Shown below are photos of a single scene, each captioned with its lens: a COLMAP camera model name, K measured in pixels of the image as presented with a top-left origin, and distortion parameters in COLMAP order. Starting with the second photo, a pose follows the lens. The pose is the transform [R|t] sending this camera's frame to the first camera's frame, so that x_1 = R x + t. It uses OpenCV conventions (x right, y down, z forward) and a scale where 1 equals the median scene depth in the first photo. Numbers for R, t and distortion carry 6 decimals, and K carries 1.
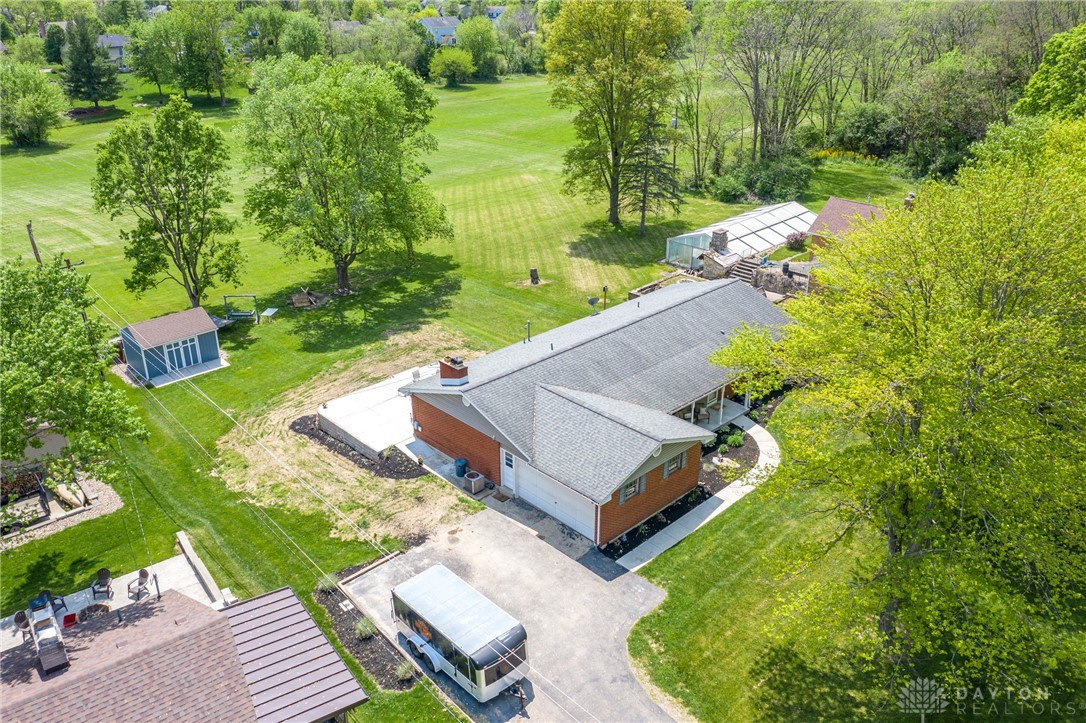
lens RADIAL K [[856.0, 0, 538.8], [0, 856.0, 368.5], [0, 0, 1]] dist [-0.005903, 0.002453]
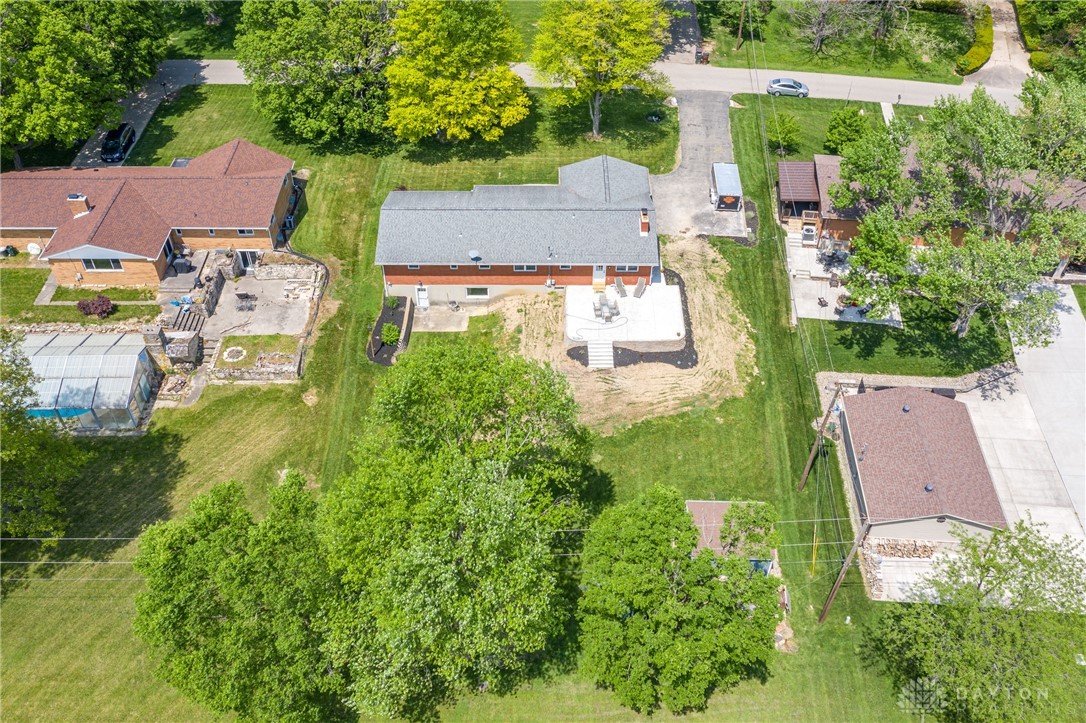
lens RADIAL K [[915.7, 0, 558.7], [0, 915.7, 363.8], [0, 0, 1]] dist [0.001093, 0.004145]
pose [[-0.727394, -0.481177, 0.489251, -0.696146], [0.282757, 0.439461, 0.852597, -1.018841], [-0.625257, 0.758513, -0.183606, 1.160425]]
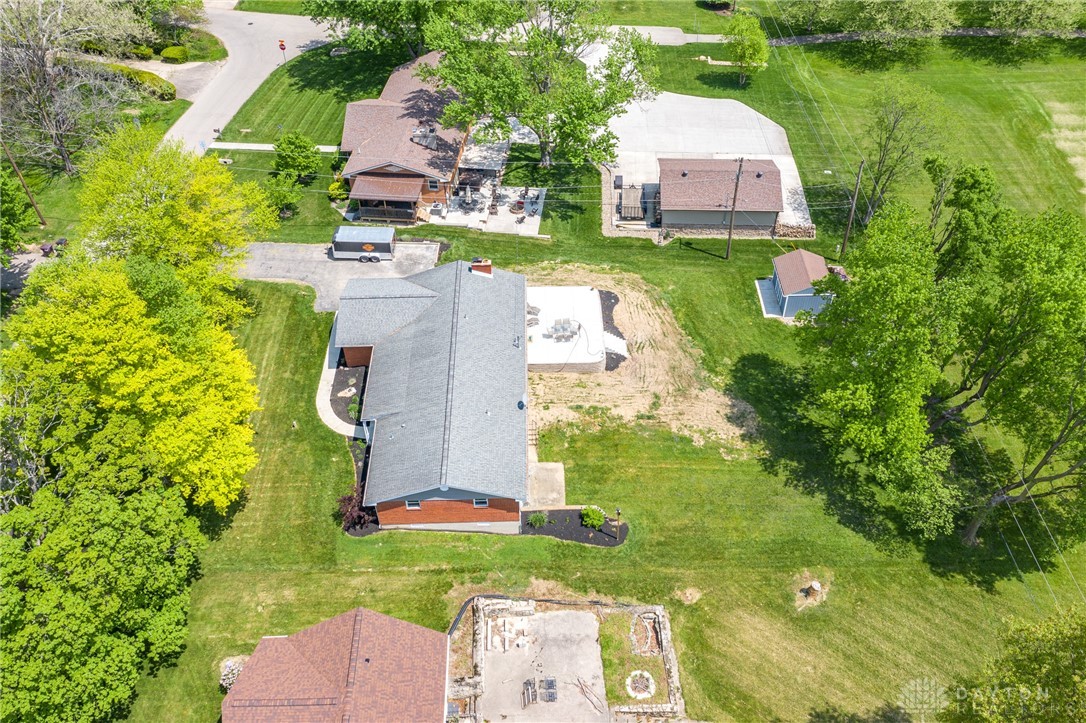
lens RADIAL K [[888.6, 0, 546.1], [0, 888.6, 394.2], [0, 0, 1]] dist [-0.007082, -0.000399]
pose [[-0.678582, 0.535266, -0.503007, 0.553816], [-0.295423, 0.428092, 0.854086, -0.956162], [0.672497, 0.728167, -0.132366, 1.042242]]
